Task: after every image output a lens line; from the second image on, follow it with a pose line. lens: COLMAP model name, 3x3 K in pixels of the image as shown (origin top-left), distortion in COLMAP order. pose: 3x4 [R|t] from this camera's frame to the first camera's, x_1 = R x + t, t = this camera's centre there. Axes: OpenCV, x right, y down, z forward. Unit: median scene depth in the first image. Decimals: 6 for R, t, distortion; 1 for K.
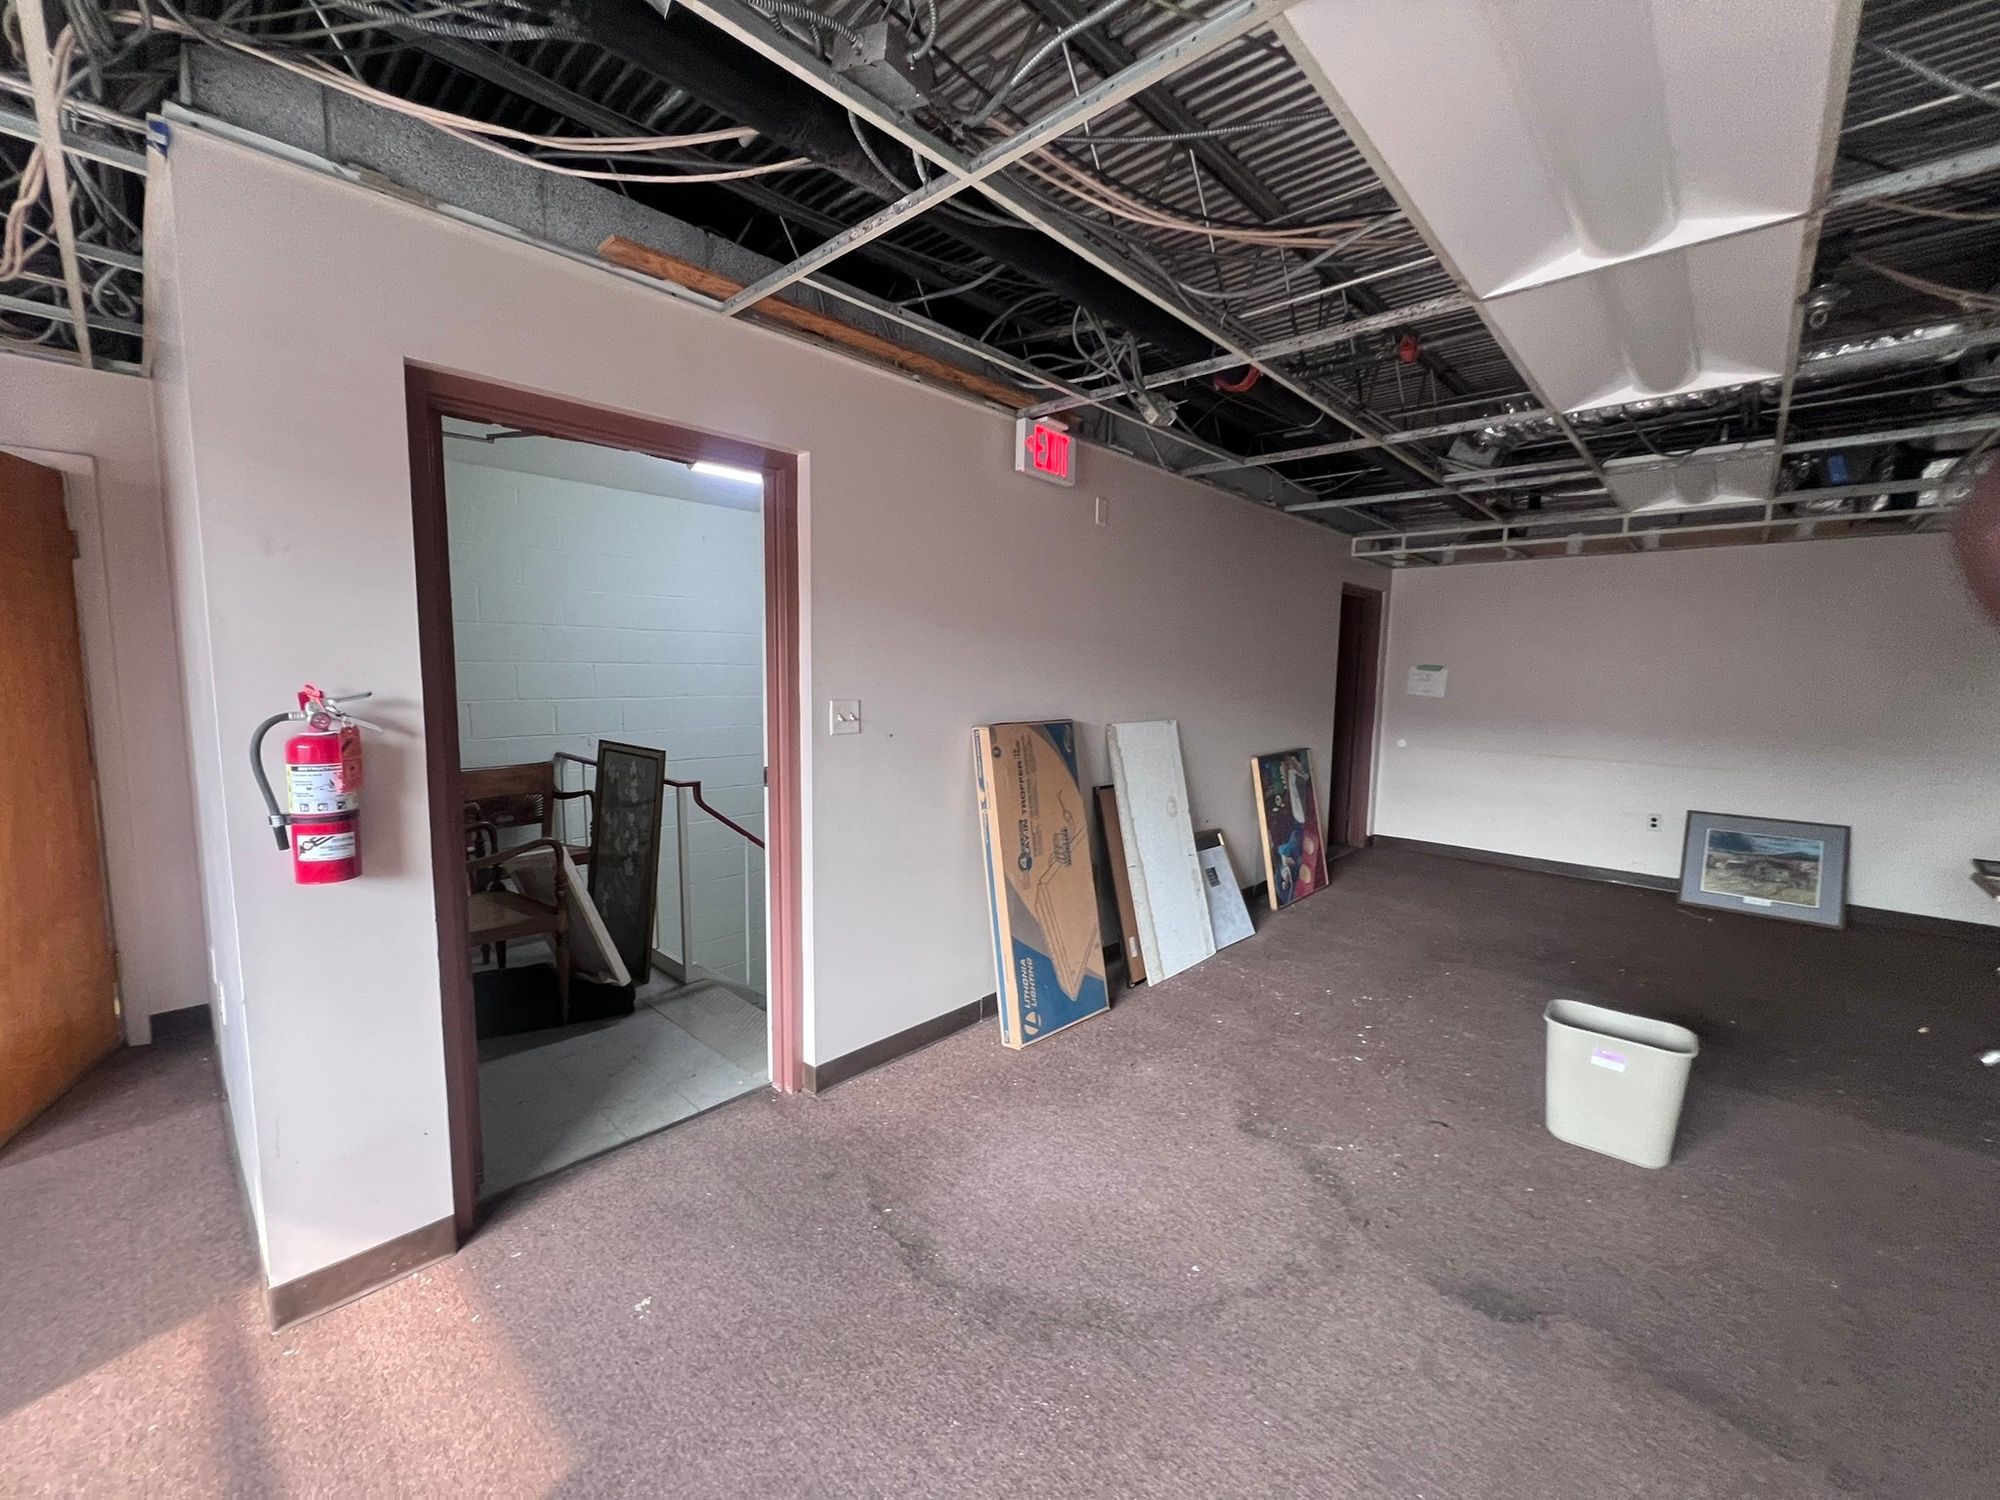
lens RADIAL K [[798.8, 0, 995.1], [0, 798.8, 745.0], [0, 0, 1]] dist [0.002395, -0.000537]
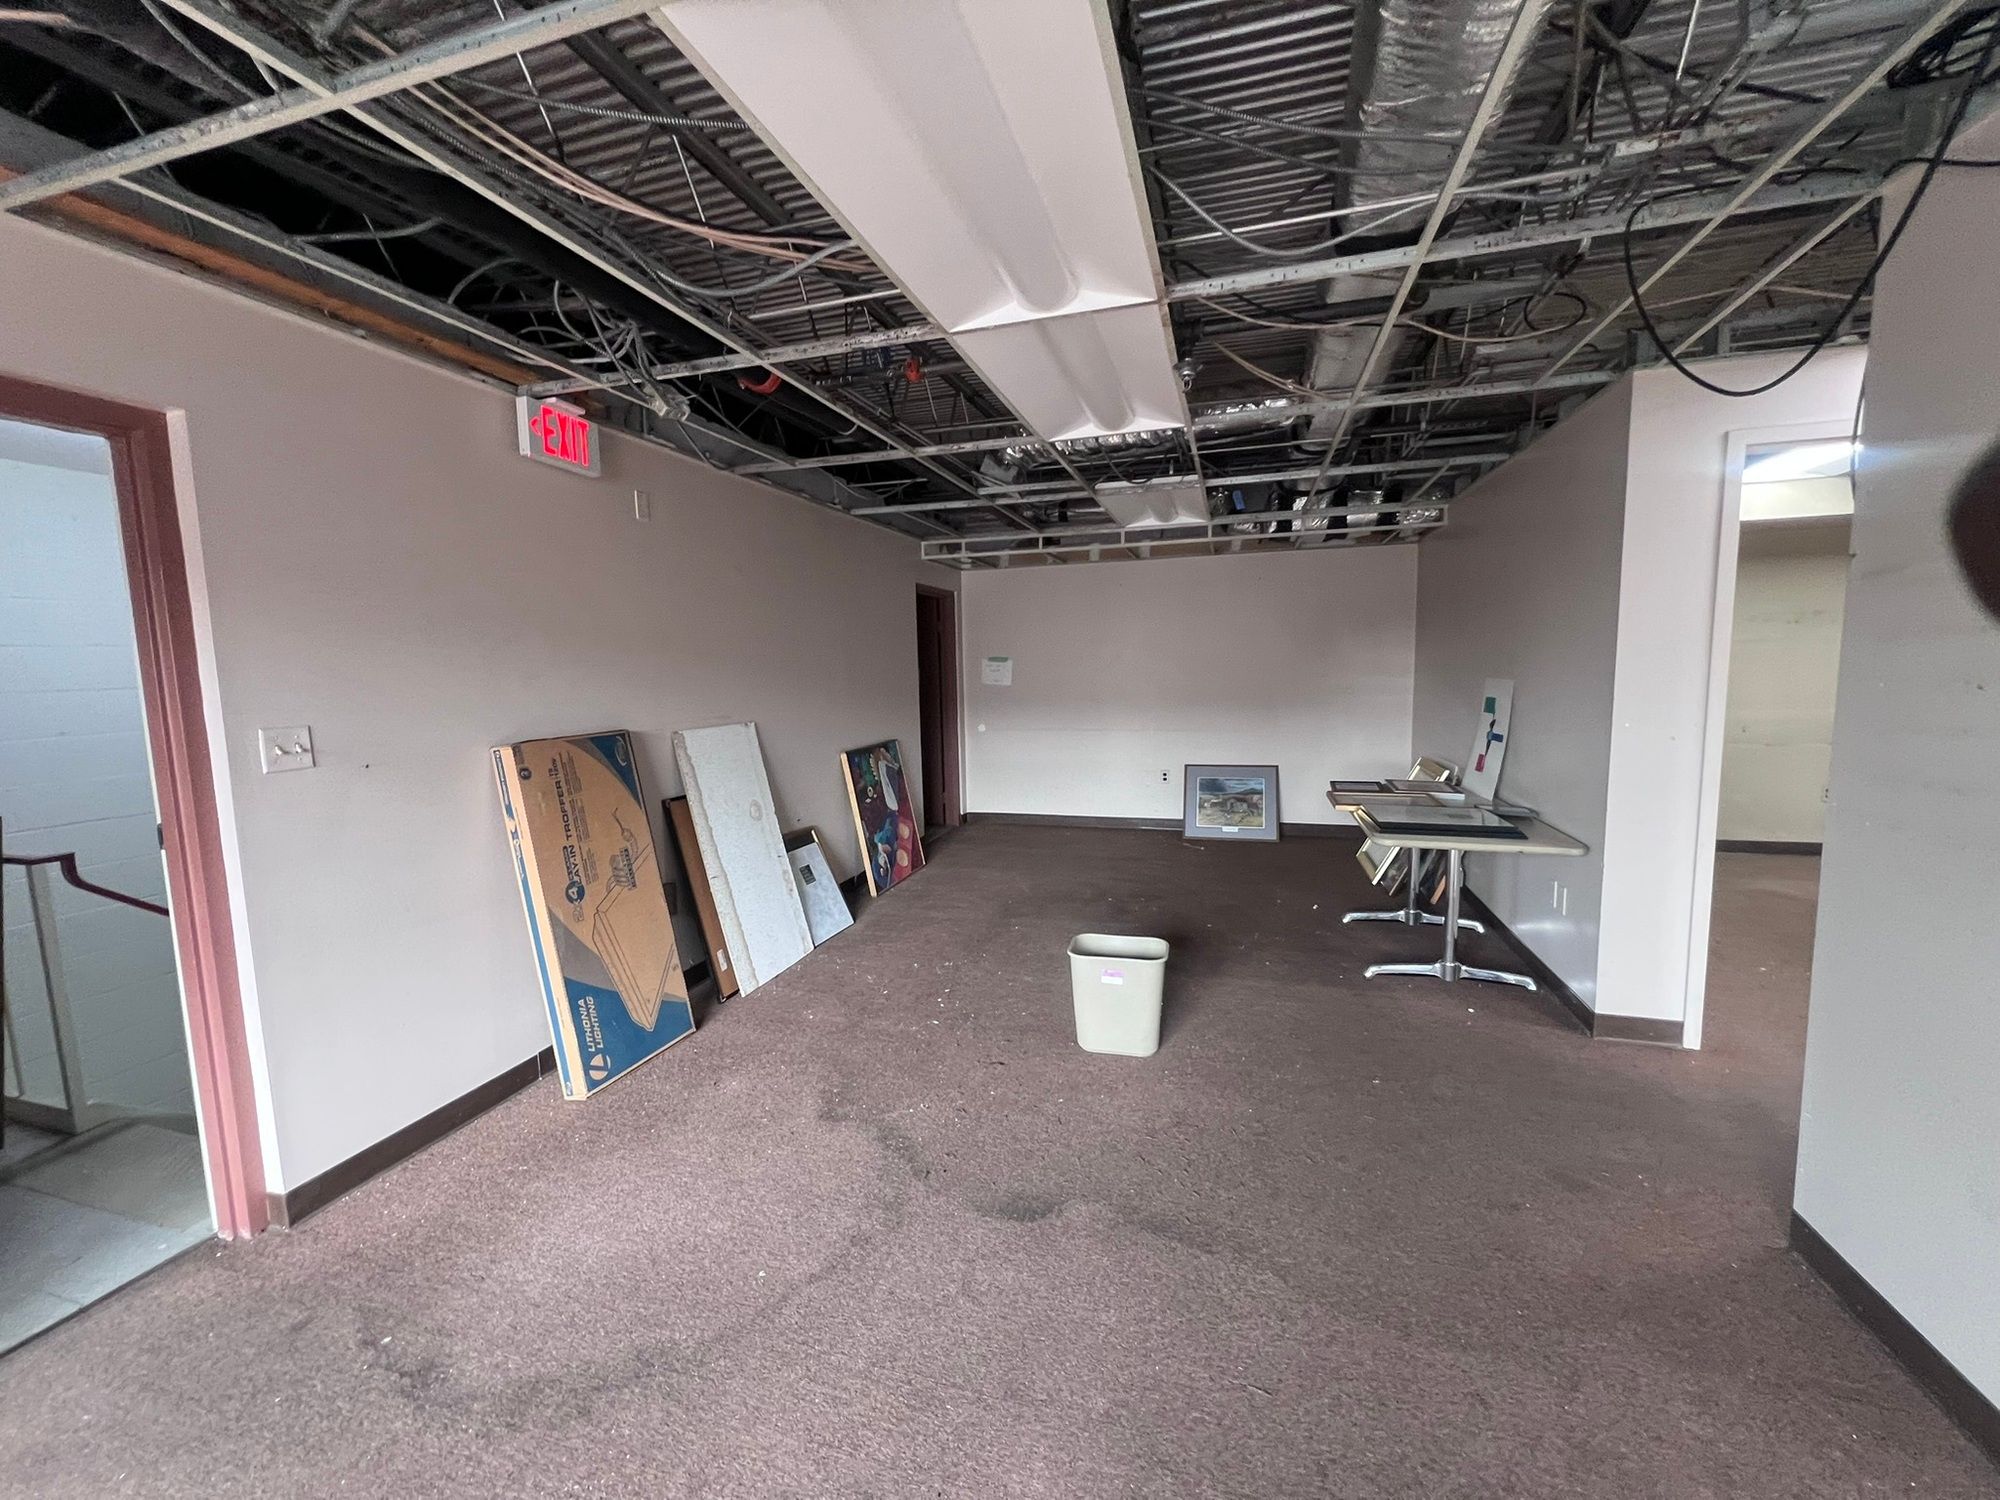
lens RADIAL K [[798.8, 0, 1002.8], [0, 798.8, 744.9], [0, 0, 1]] dist [0.002395, -0.000537]
pose [[0.898229, -0.082736, 0.431671, 0.114649], [0.082527, 0.996403, 0.019253, 0.004354], [-0.431711, 0.018330, 0.901826, -0.029298]]
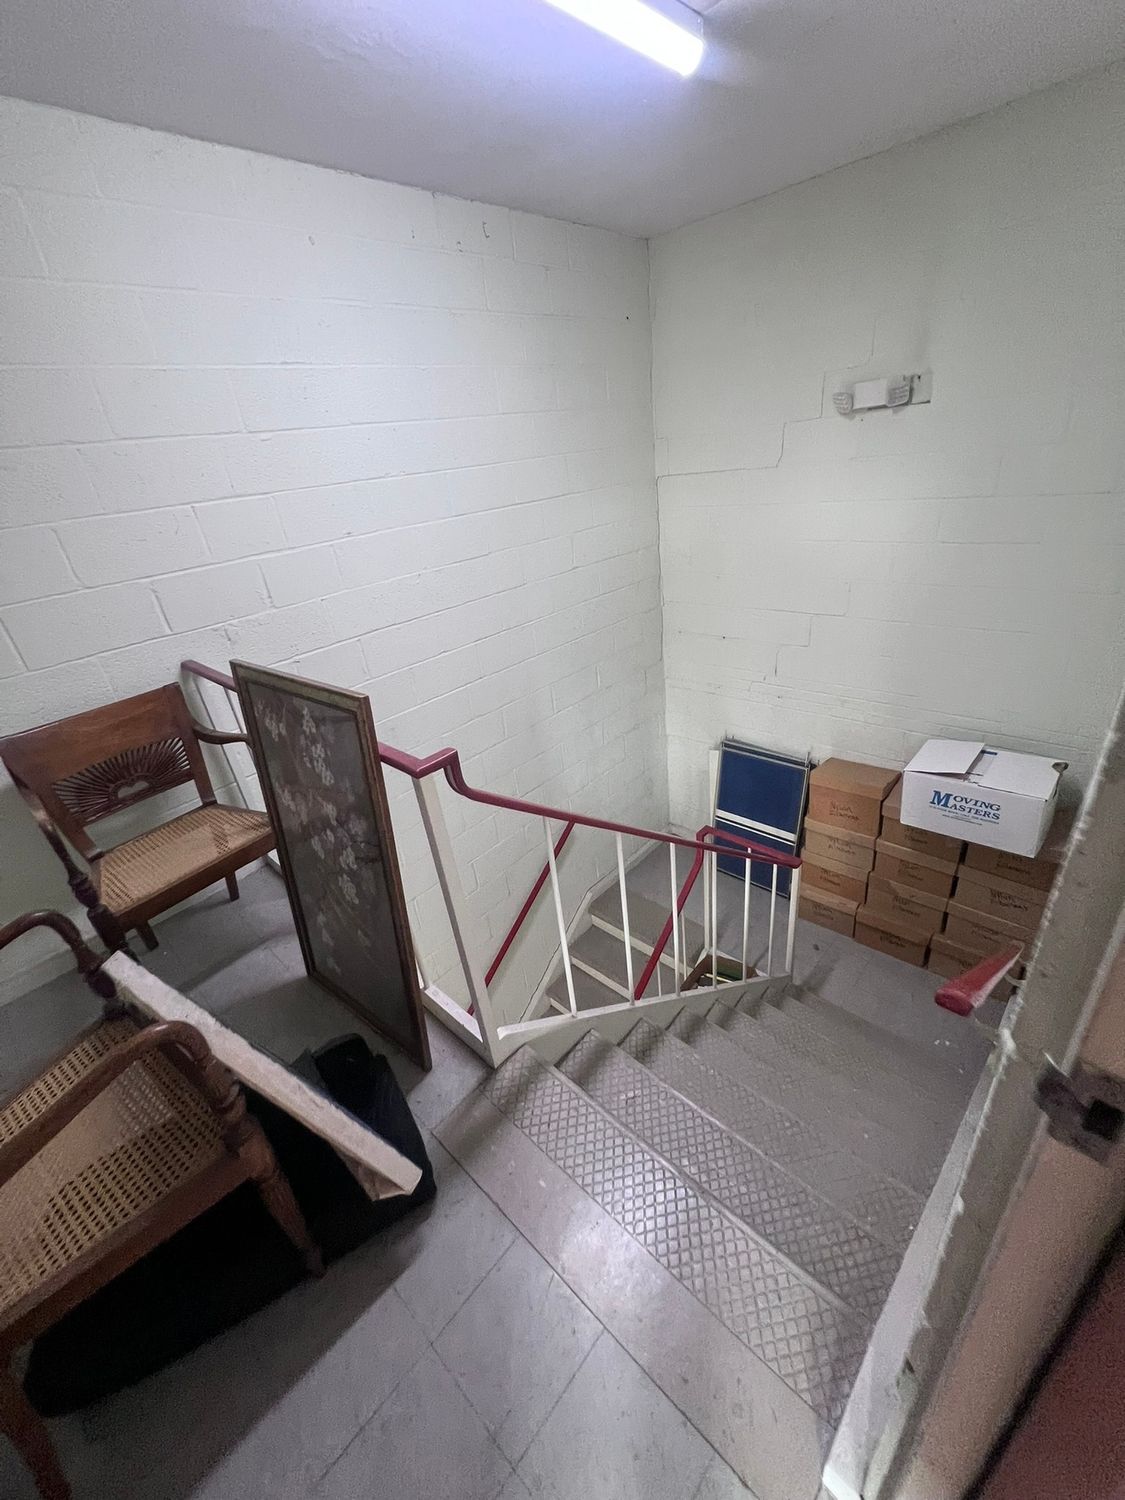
lens RADIAL K [[599.1, 0, 567.9], [0, 599.1, 748.3], [0, 0, 1]] dist [0.002395, -0.000537]
pose [[0.992062, -0.108061, -0.064303, -0.388533], [0.123945, 0.926566, 0.355125, -0.099137], [0.021205, -0.360276, 0.932605, 0.934849]]
